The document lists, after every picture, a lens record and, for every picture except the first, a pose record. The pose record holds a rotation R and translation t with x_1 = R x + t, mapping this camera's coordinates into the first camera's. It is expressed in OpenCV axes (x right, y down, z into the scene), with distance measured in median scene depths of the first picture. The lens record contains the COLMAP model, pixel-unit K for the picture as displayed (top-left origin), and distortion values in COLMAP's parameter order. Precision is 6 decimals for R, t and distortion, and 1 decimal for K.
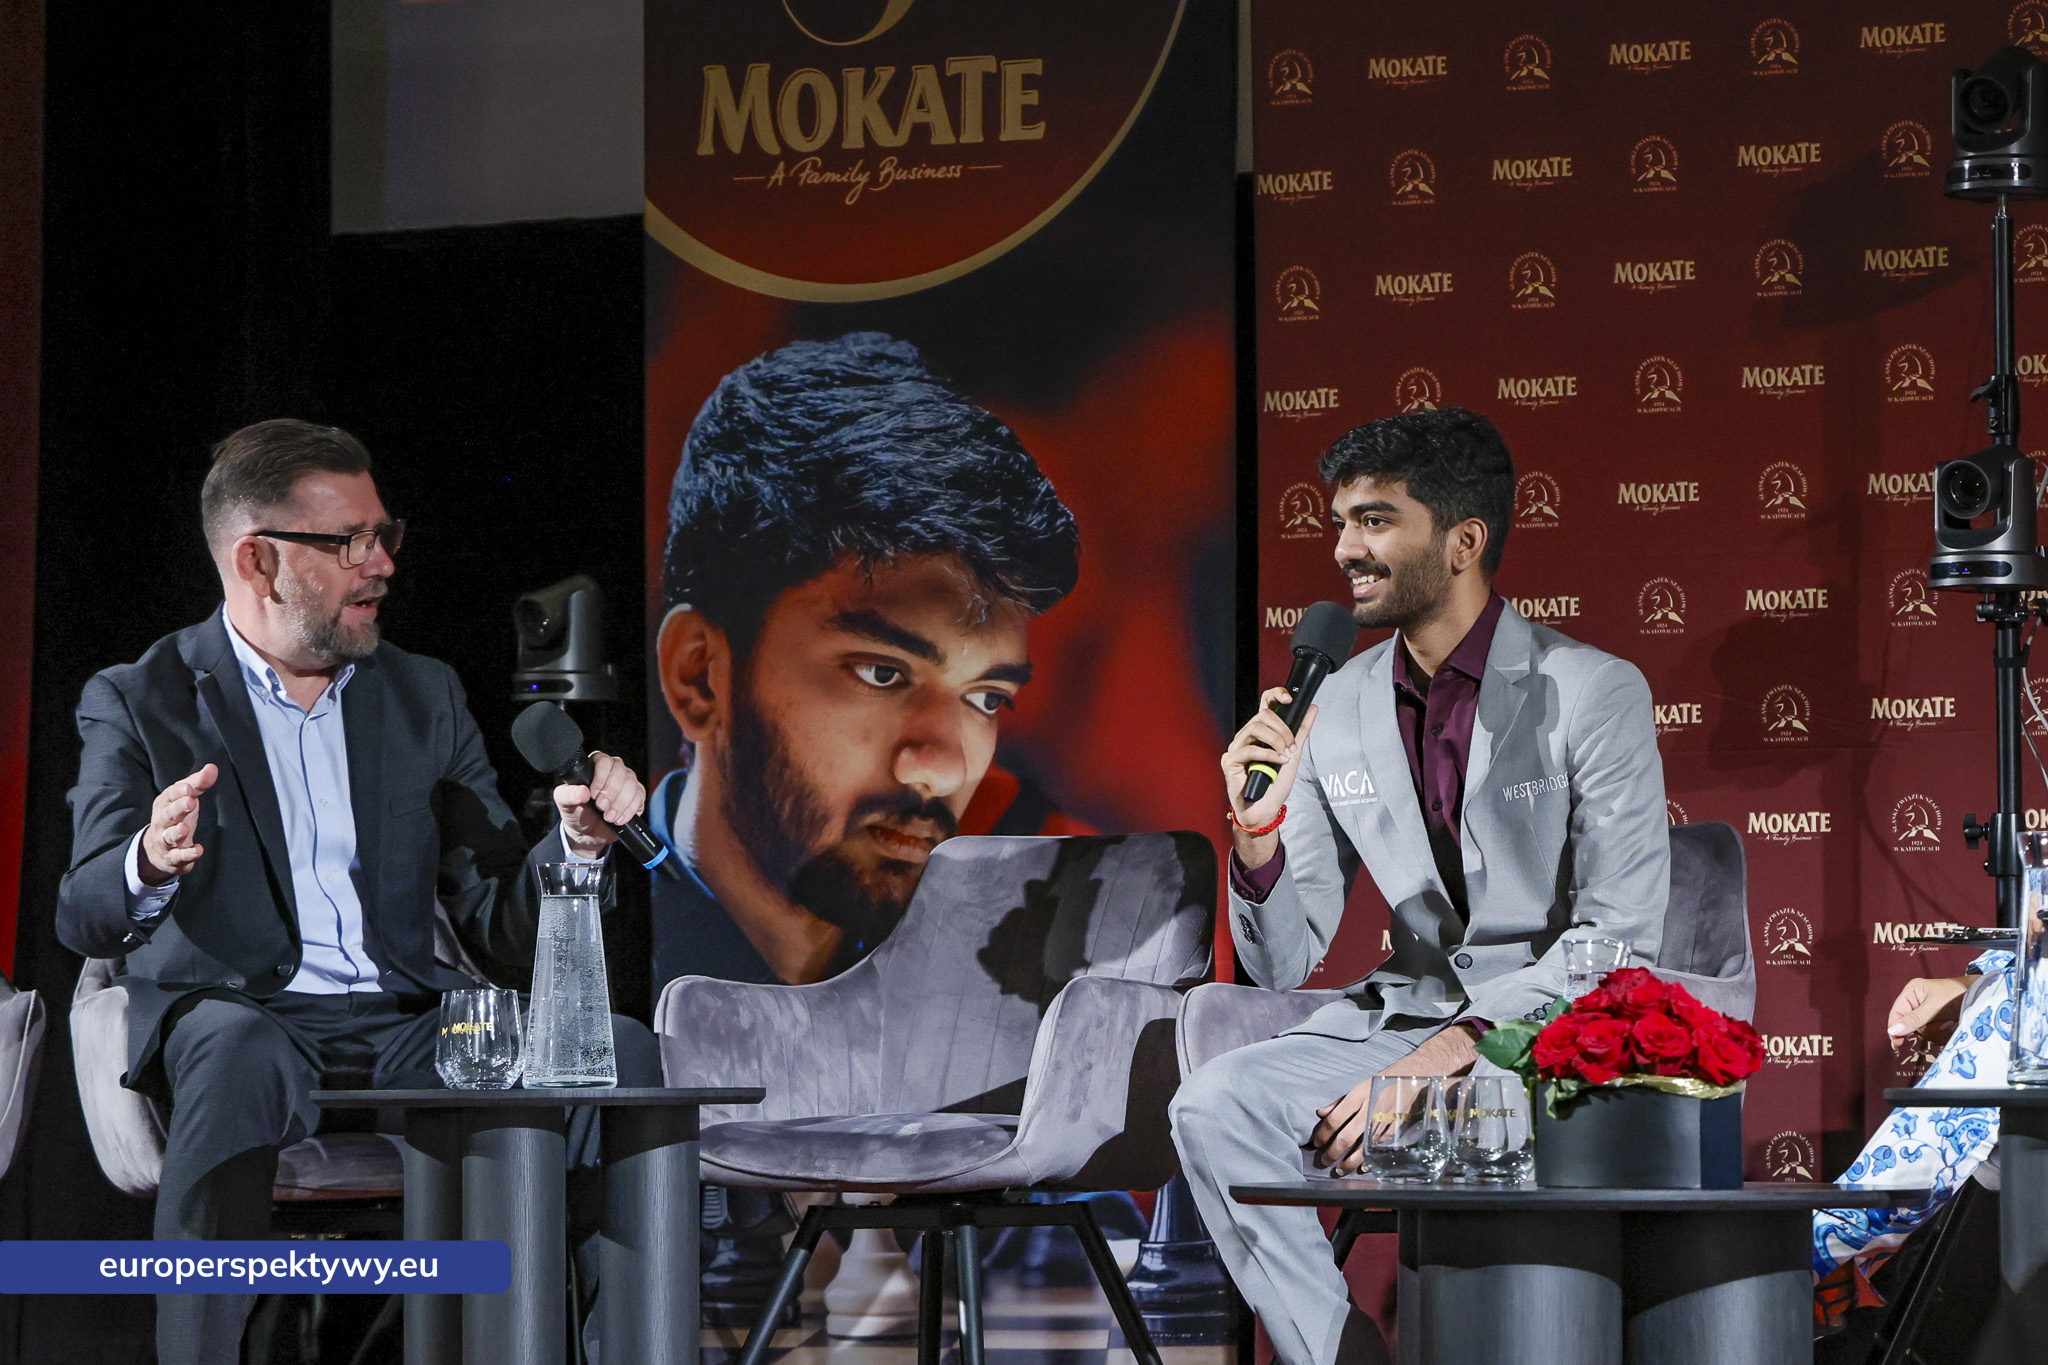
lens RADIAL K [[7811.6, 0, 1198.8], [0, 7811.6, 739.6], [0, 0, 1]] dist [0.180667, 0.000000]
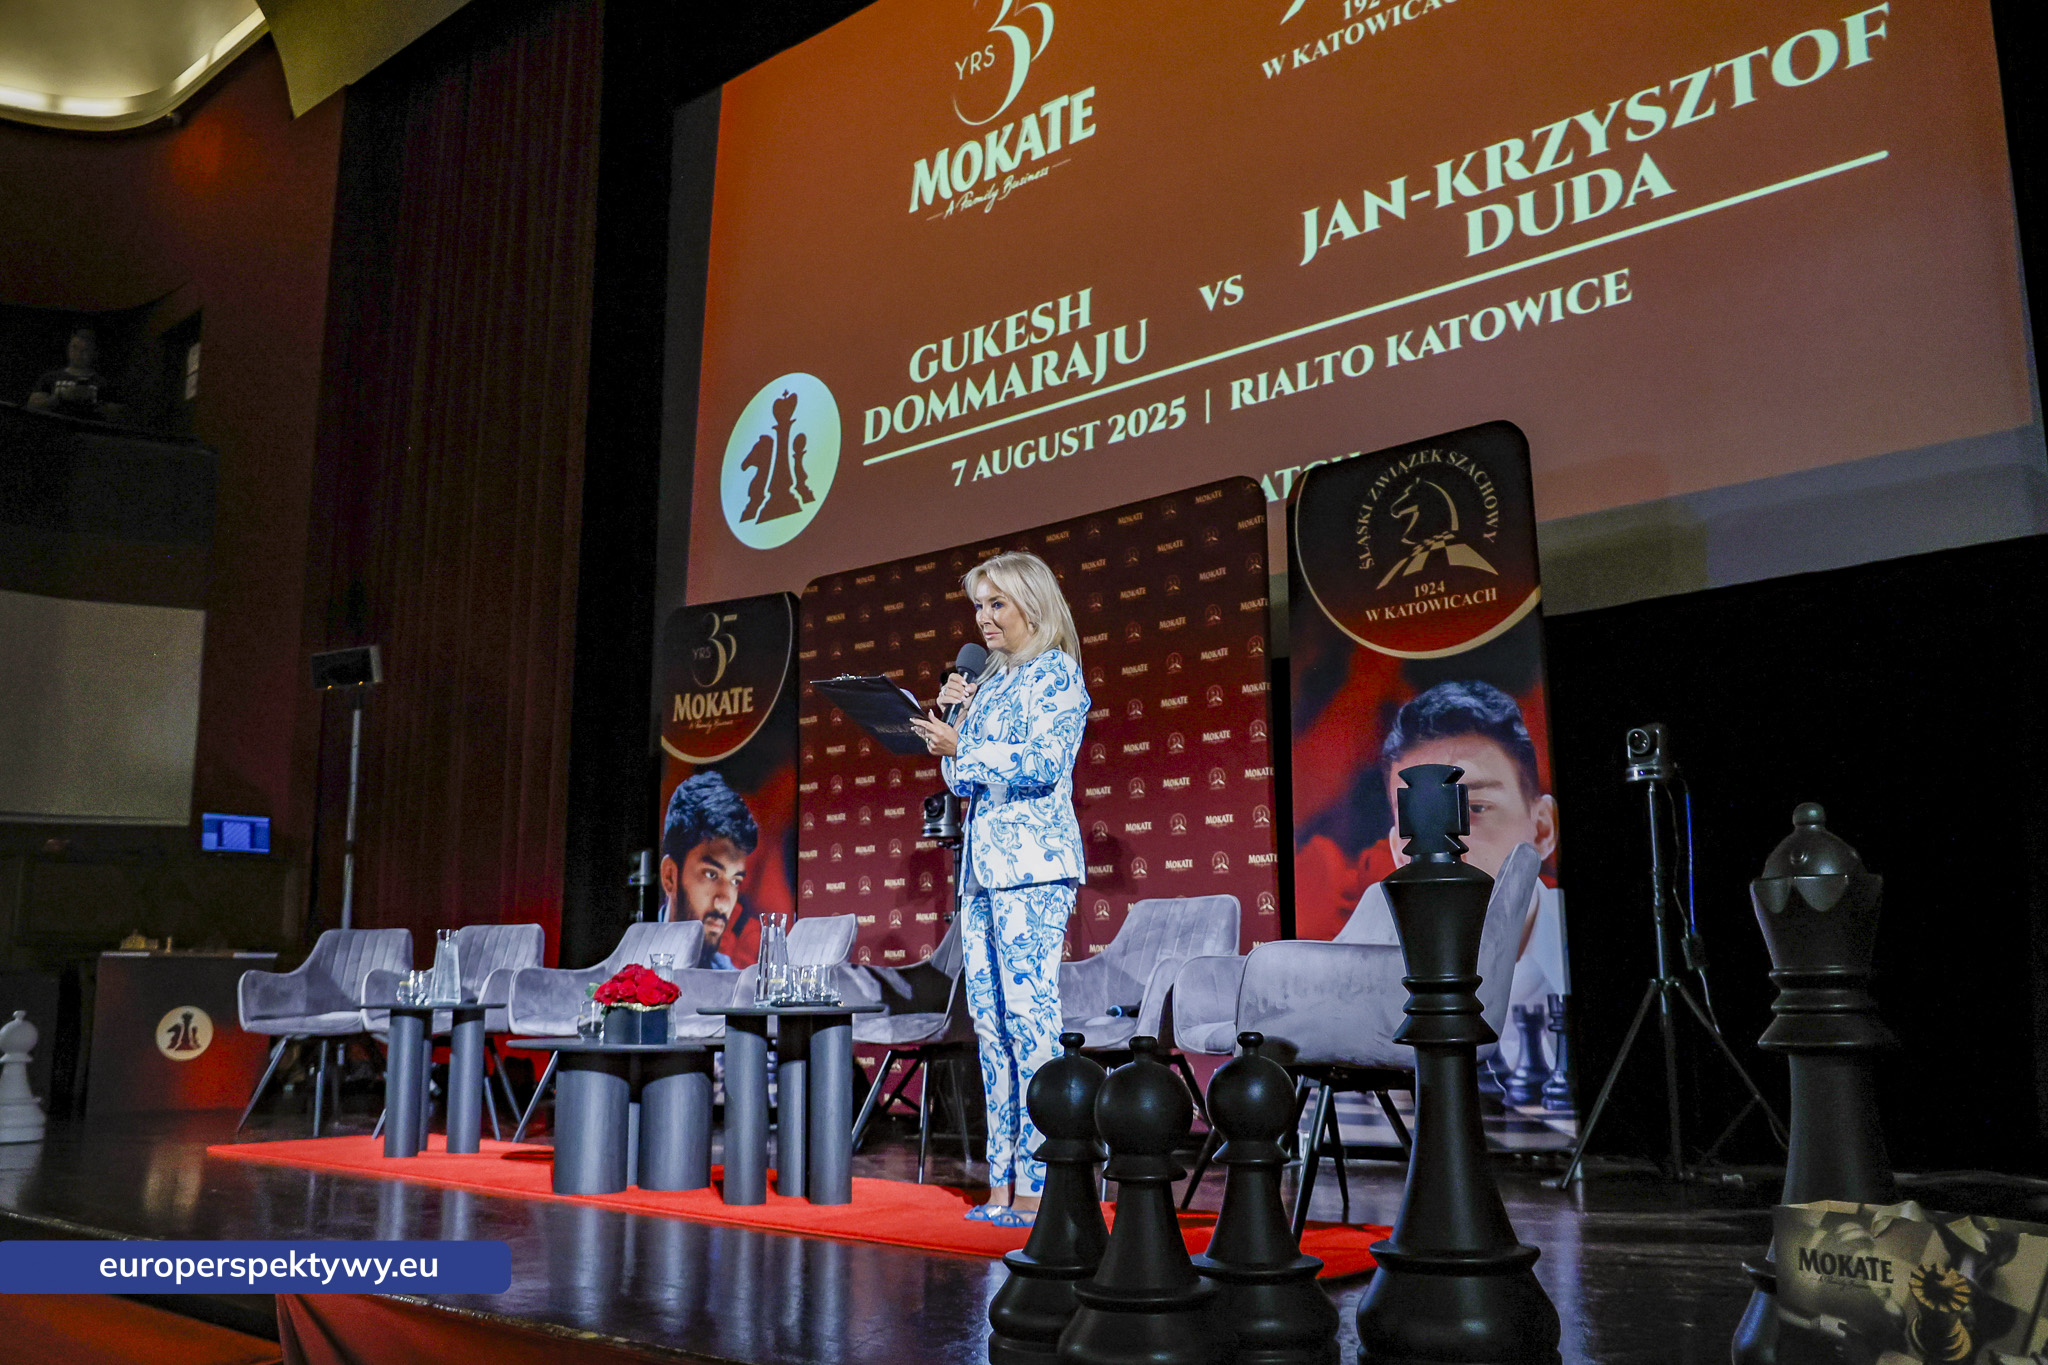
lens RADIAL K [[1717.0, 0, 1057.4], [0, 1717.0, 687.0], [0, 0, 1]] dist [-0.077070, 0.093059]
pose [[0.983588, -0.035263, -0.176950, 0.234205], [0.011928, 0.991279, -0.131241, 0.009579], [0.180034, 0.126977, 0.975430, 0.312917]]
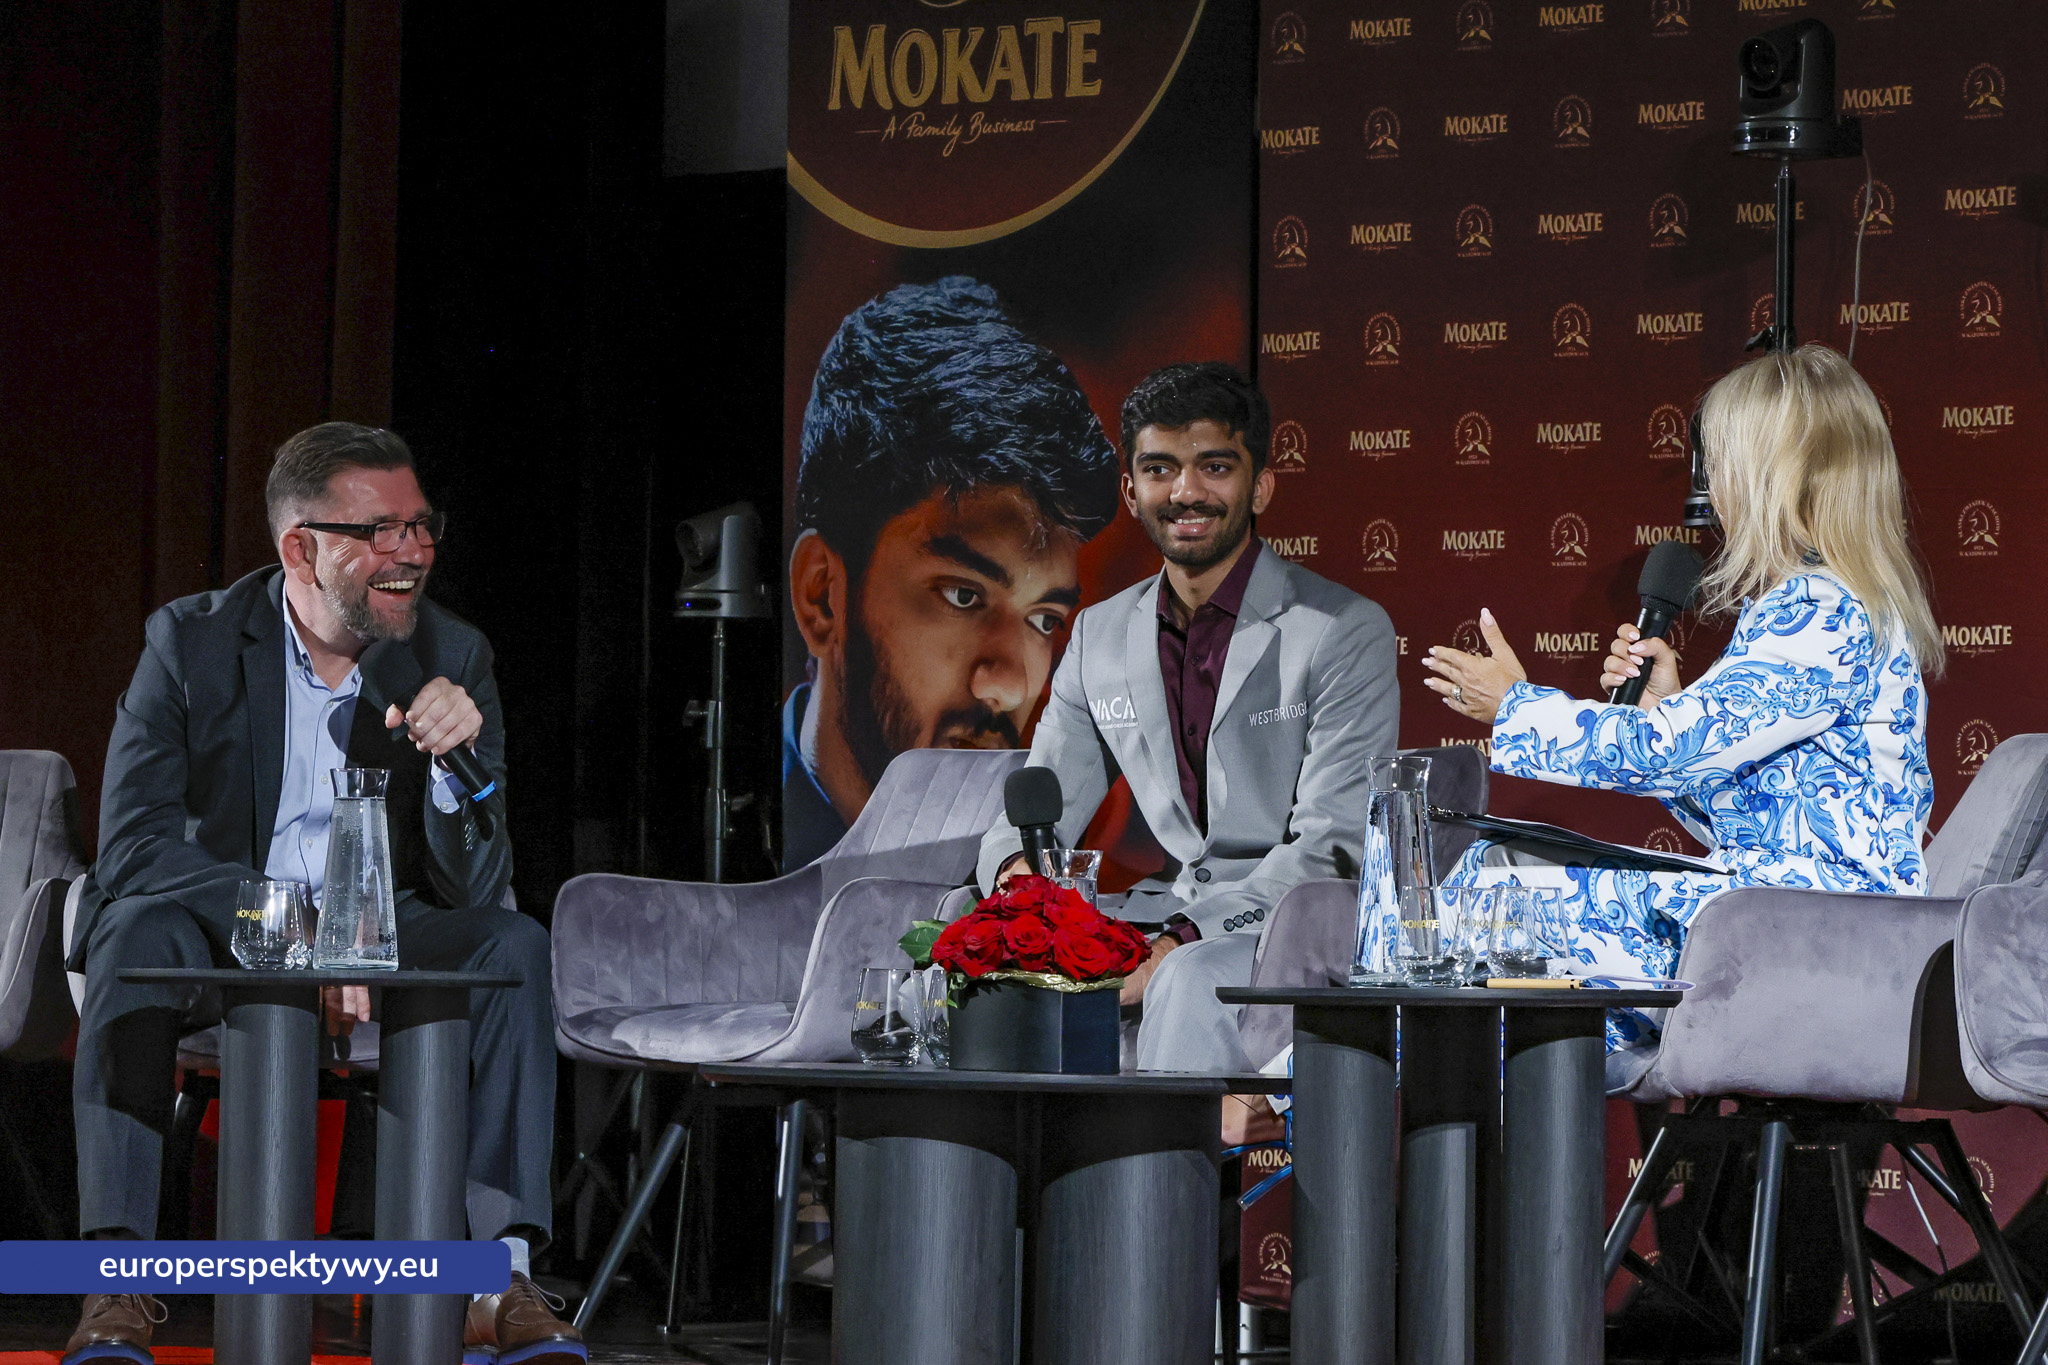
lens RADIAL K [[8742.5, 0, 1013.8], [0, 8742.5, 665.3], [0, 0, 1]] dist [0.478150, 0.000000]
pose [[0.963430, 0.010780, -0.267743, 0.287422], [-0.009378, 0.999935, 0.006515, -0.006798], [0.267796, -0.003766, 0.963468, -0.152185]]
